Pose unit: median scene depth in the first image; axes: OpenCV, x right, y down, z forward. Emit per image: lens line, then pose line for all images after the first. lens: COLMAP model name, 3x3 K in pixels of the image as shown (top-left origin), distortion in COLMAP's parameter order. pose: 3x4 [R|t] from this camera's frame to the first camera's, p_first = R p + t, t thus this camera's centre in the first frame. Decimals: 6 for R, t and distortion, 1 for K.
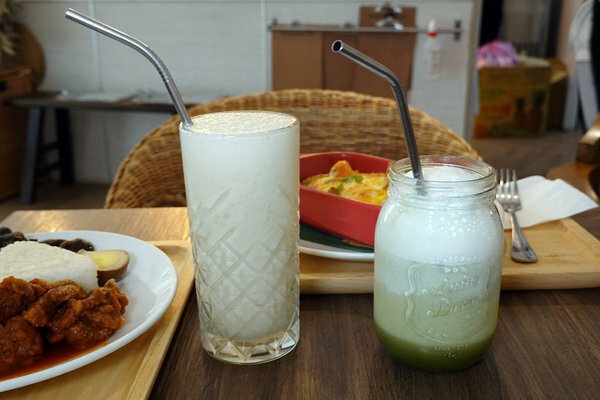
lens RADIAL K [[644.8, 0, 296.4], [0, 644.8, 201.9], [0, 0, 1]] dist [-0.006362, 0.000000]
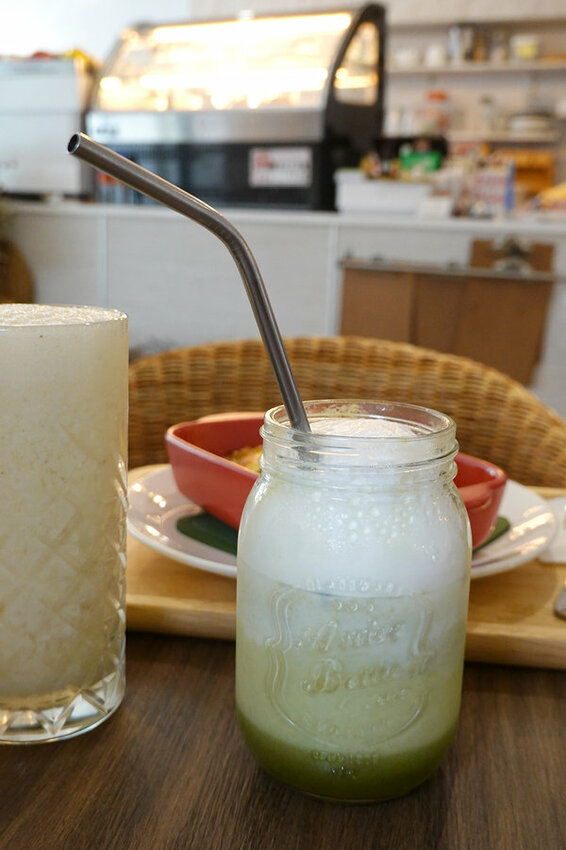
lens RADIAL K [[913.5, 0, 288.1], [0, 913.5, 422.6], [0, 0, 1]] dist [-0.006362, 0.000000]
pose [[0.988720, 0.076643, -0.128683, 0.095030], [-0.090027, 0.990740, -0.101634, 0.012835], [0.119702, 0.112072, 0.986464, 0.082659]]
